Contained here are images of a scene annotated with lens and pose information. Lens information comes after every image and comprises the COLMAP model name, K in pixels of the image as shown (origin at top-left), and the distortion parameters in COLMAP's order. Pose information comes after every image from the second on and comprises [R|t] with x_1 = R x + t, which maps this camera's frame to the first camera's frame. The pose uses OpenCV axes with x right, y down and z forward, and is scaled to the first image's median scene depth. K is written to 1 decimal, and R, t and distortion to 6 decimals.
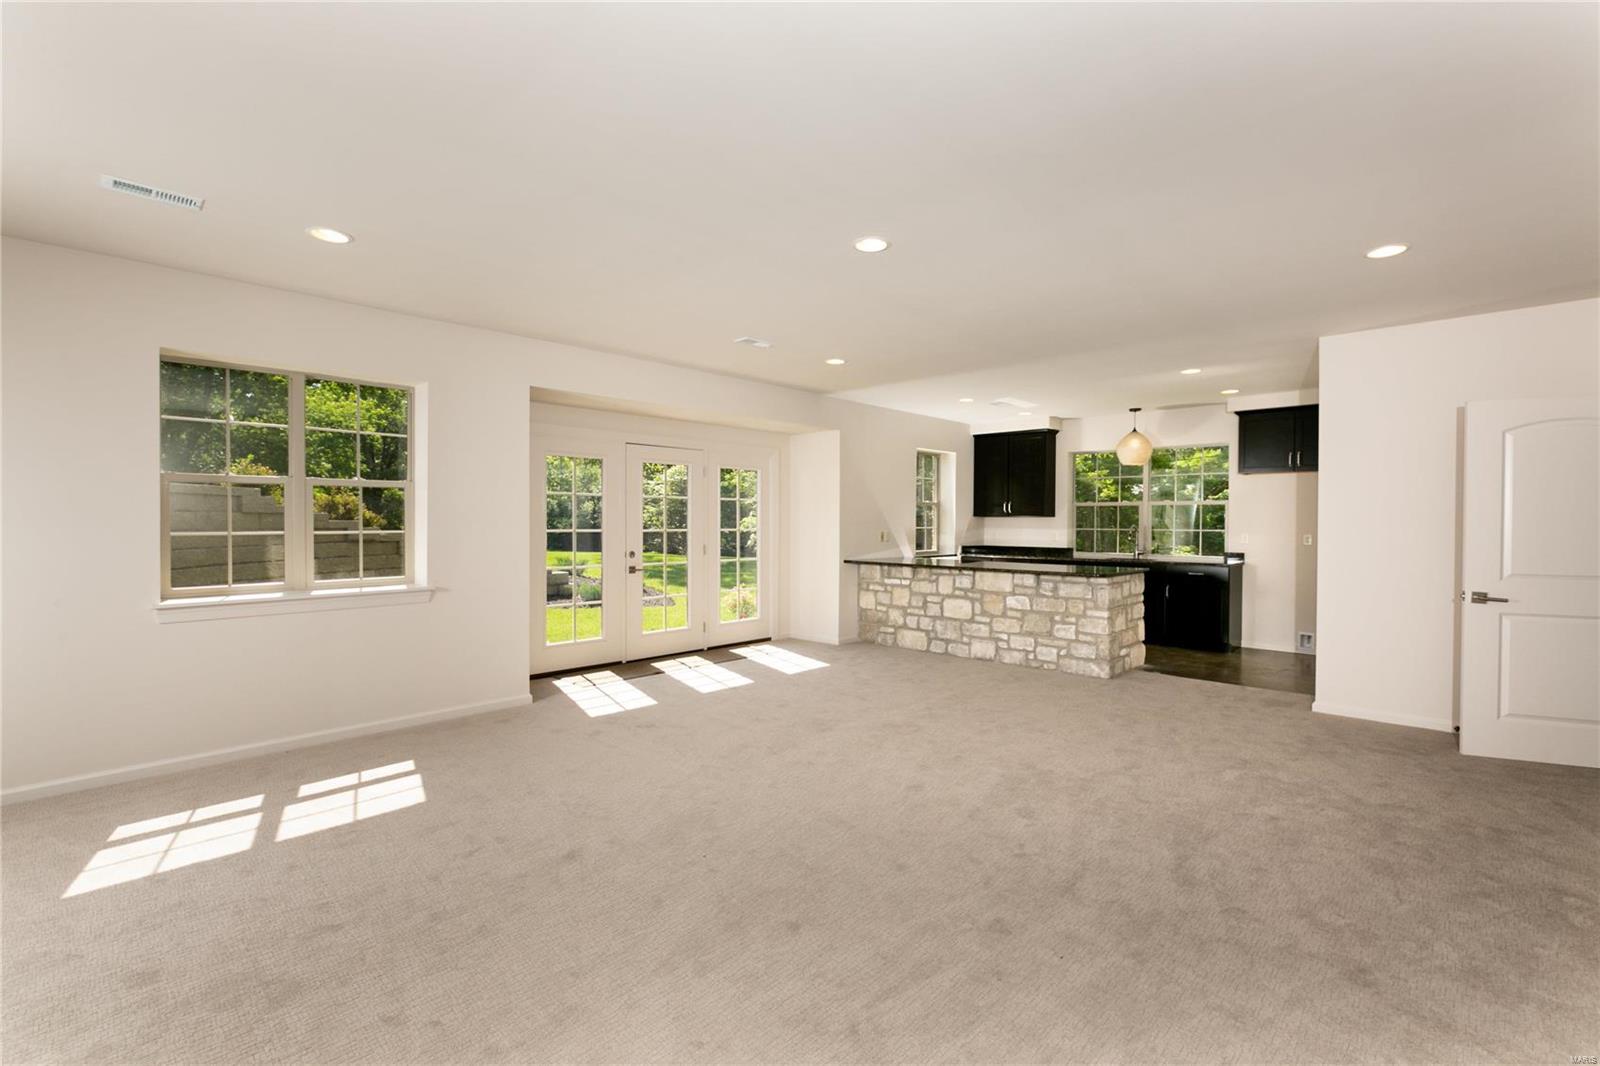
lens RADIAL K [[705.6, 0, 804.8], [0, 705.6, 525.8], [0, 0, 1]] dist [-0.000981, 0.000014]
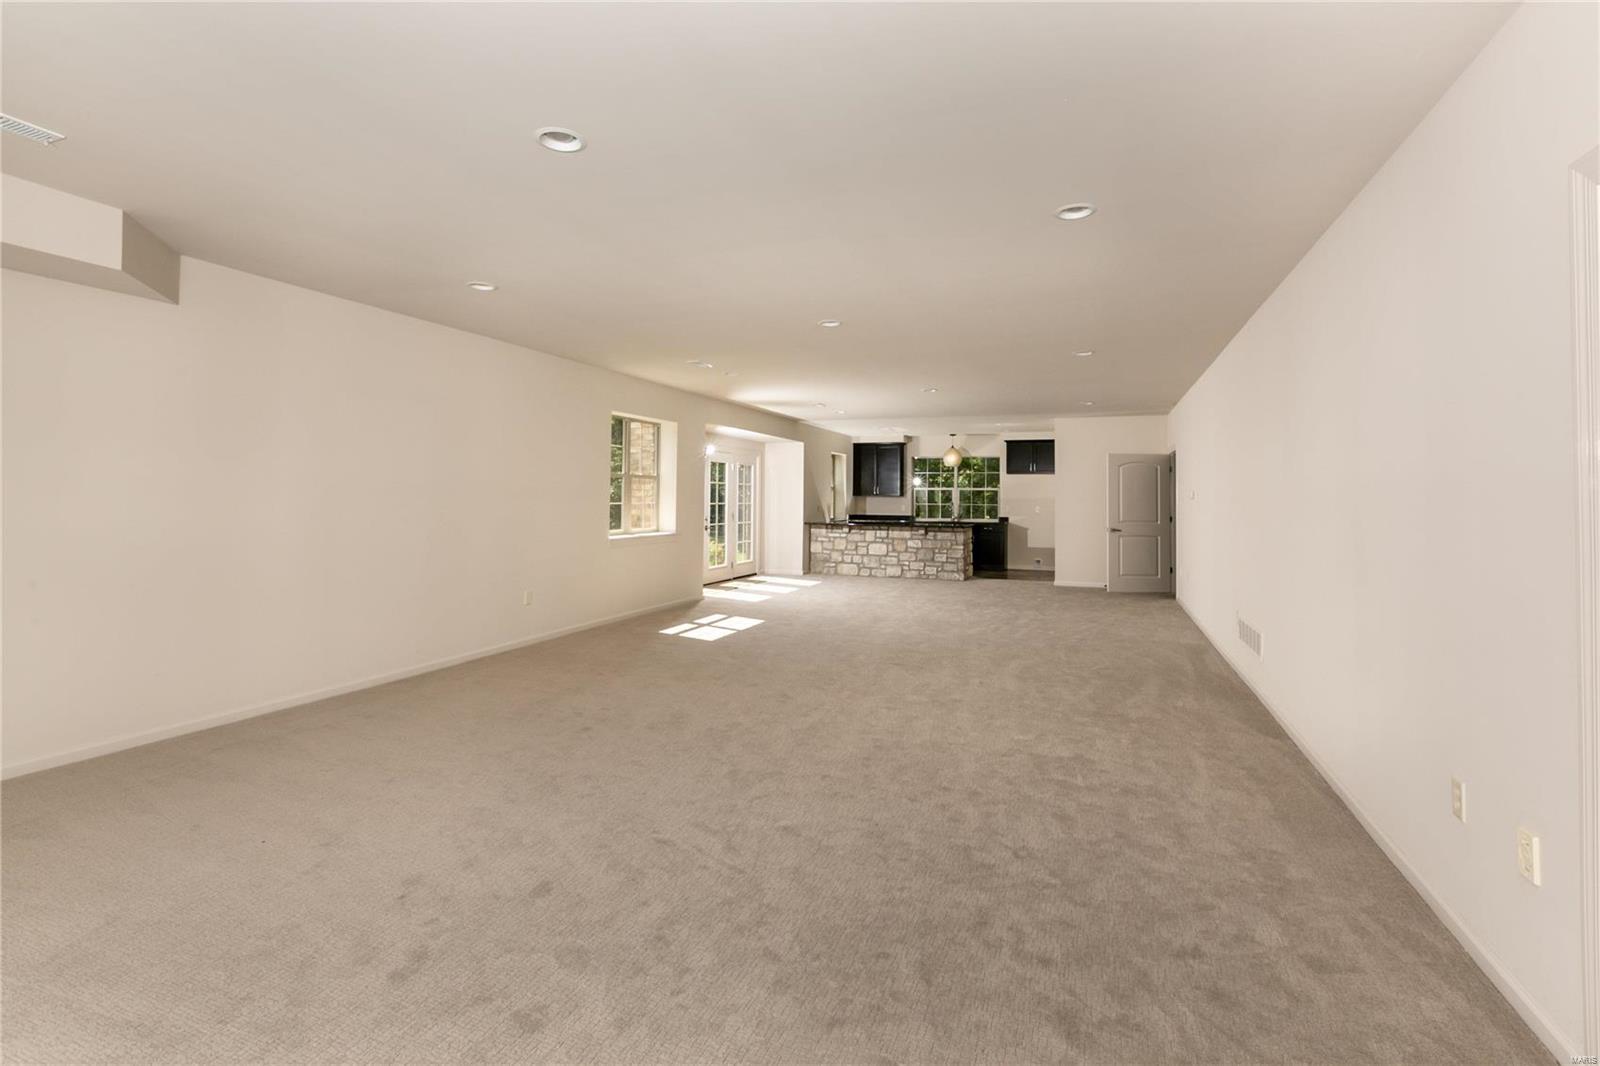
lens RADIAL K [[705.6, 0, 818.9], [0, 705.6, 491.0], [0, 0, 1]] dist [-0.000981, 0.000014]
pose [[0.925036, 0.010448, 0.379736, -0.562719], [-0.004595, 0.999856, -0.016315, 0.002817], [-0.379852, 0.013347, 0.924951, -0.541251]]
